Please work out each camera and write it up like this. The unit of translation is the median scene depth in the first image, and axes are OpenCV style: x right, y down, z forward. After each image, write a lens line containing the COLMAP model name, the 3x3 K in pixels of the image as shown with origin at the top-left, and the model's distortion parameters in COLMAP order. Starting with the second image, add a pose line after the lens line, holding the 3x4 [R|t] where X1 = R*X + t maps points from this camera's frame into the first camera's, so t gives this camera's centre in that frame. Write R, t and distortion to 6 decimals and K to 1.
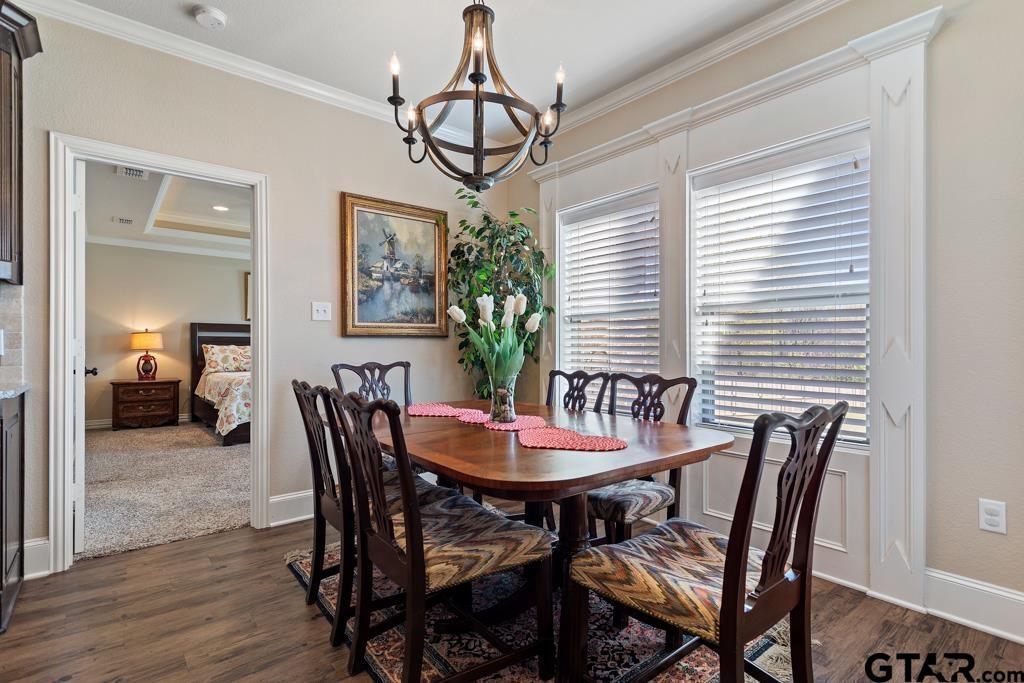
lens RADIAL K [[491.4, 0, 513.6], [0, 491.4, 344.7], [0, 0, 1]] dist [0.002897, 0.002880]
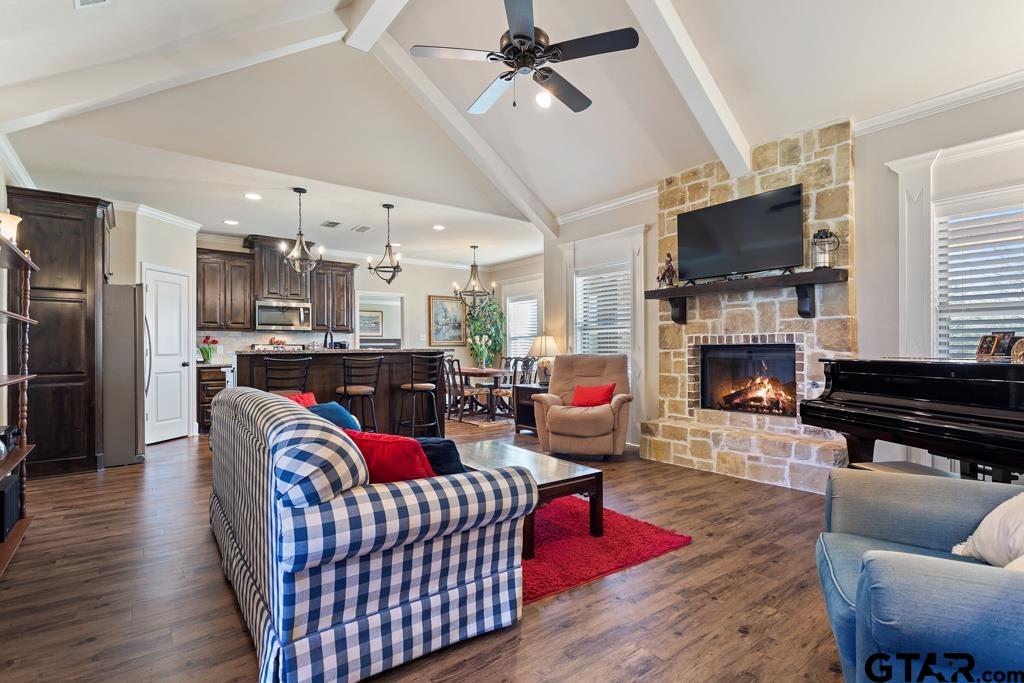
lens RADIAL K [[491.4, 0, 512.6], [0, 491.4, 344.1], [0, 0, 1]] dist [0.002897, 0.002880]
pose [[0.999577, -0.010061, -0.027279, 0.204347], [0.009911, 0.999935, -0.005647, -0.008726], [0.027334, 0.005374, 0.999612, -1.786155]]
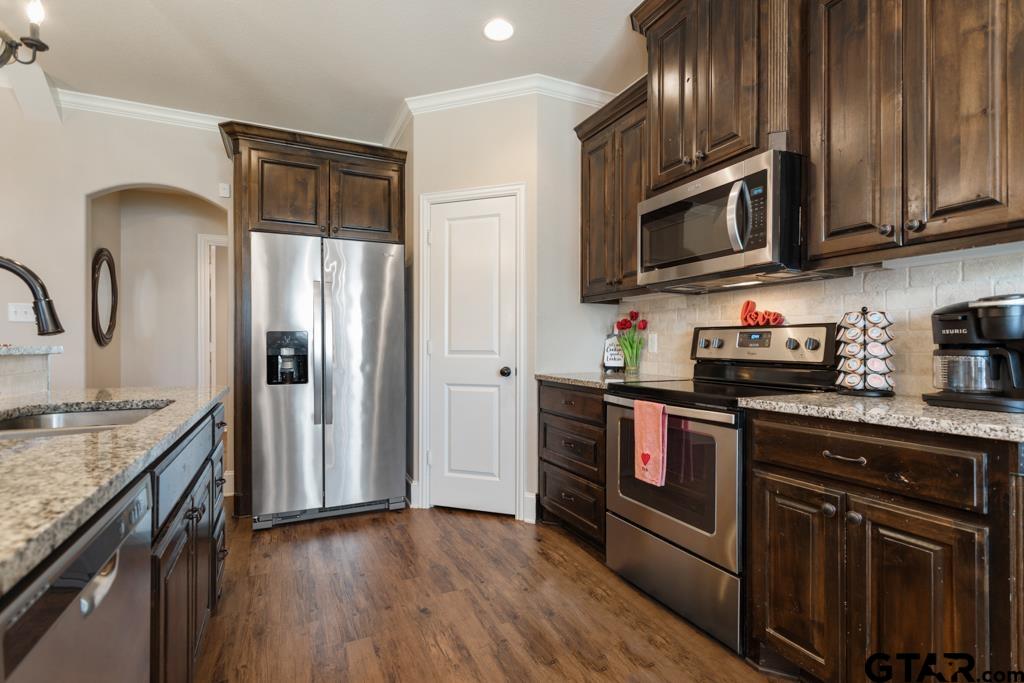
lens RADIAL K [[491.4, 0, 514.4], [0, 491.4, 344.2], [0, 0, 1]] dist [0.002897, 0.002880]
pose [[-0.242705, -0.003525, -0.970094, -0.186313], [0.005477, 0.999972, -0.005004, -0.002648], [0.970085, -0.006528, -0.242679, 0.298373]]
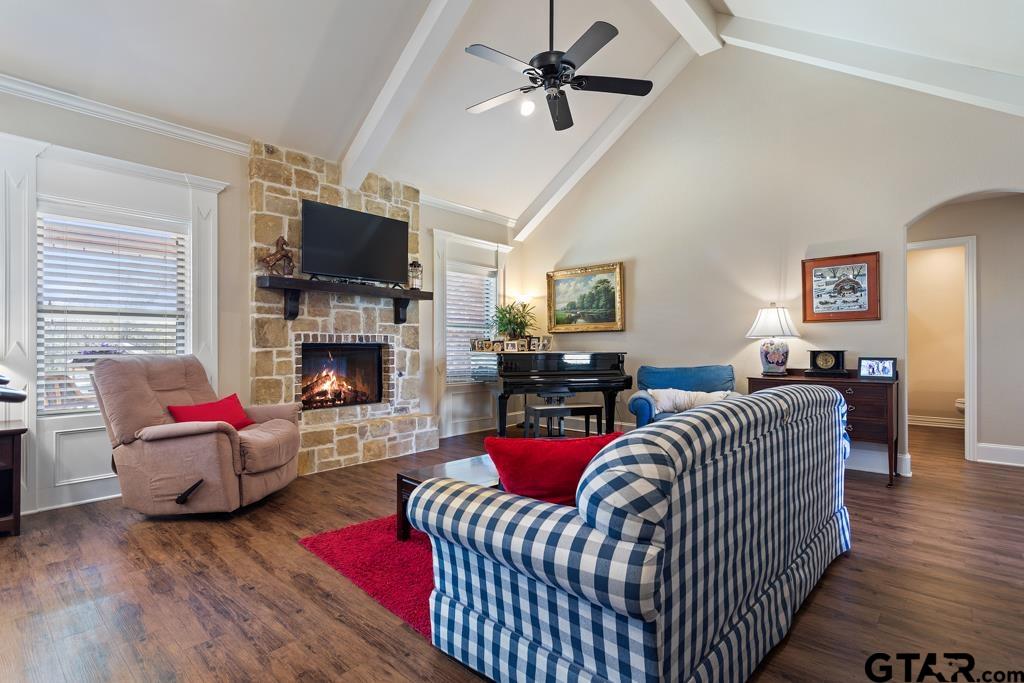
lens RADIAL K [[491.4, 0, 519.7], [0, 491.4, 341.7], [0, 0, 1]] dist [0.002897, 0.002880]
pose [[-0.150203, 0.007174, 0.988629, -0.739231], [-0.004413, 0.999959, -0.007926, -0.004477], [-0.988645, -0.005554, -0.150166, -0.694329]]
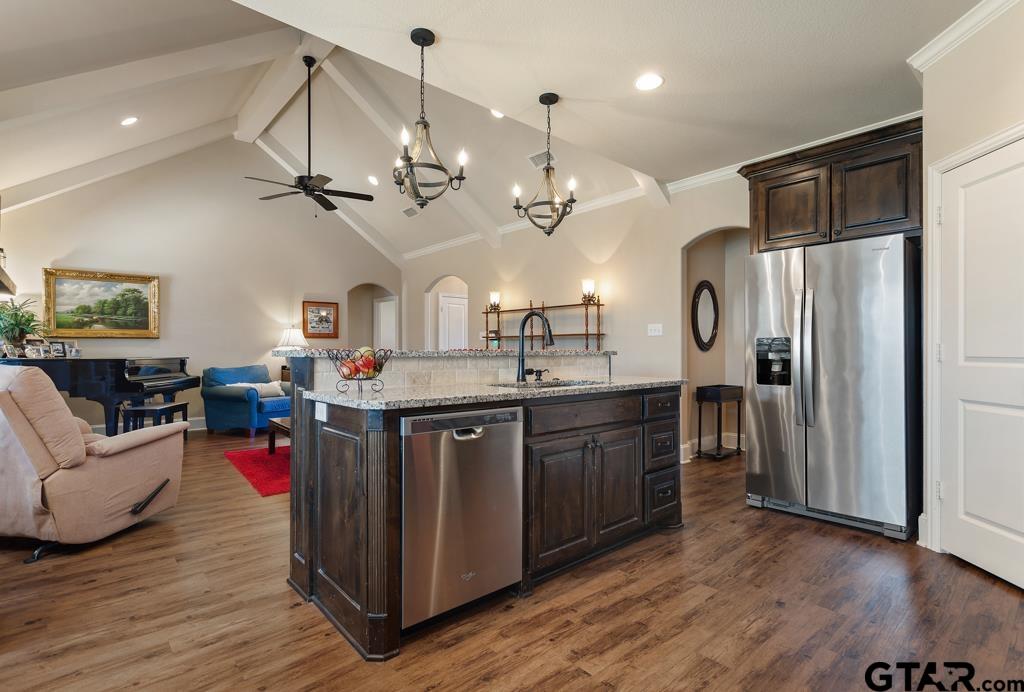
lens RADIAL K [[491.4, 0, 494.0], [0, 491.4, 350.5], [0, 0, 1]] dist [0.002897, 0.002880]
pose [[-0.999959, -0.001604, -0.008895, -0.378224], [-0.001550, 0.999981, -0.006019, 0.000383], [0.008904, -0.006005, -0.999942, 0.686509]]
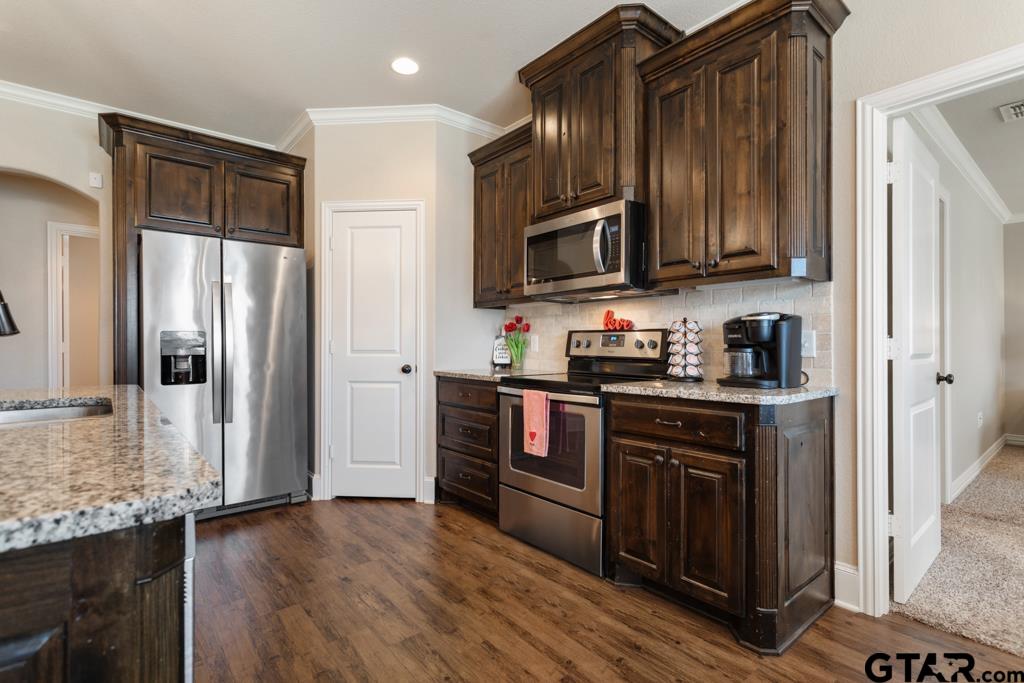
lens RADIAL K [[491.4, 0, 514.1], [0, 491.4, 344.6], [0, 0, 1]] dist [0.002897, 0.002880]
pose [[0.005351, -0.002168, -0.999983, -0.054884], [0.006151, 0.999979, -0.002135, -0.002930], [0.999967, -0.006140, 0.005364, 0.275250]]
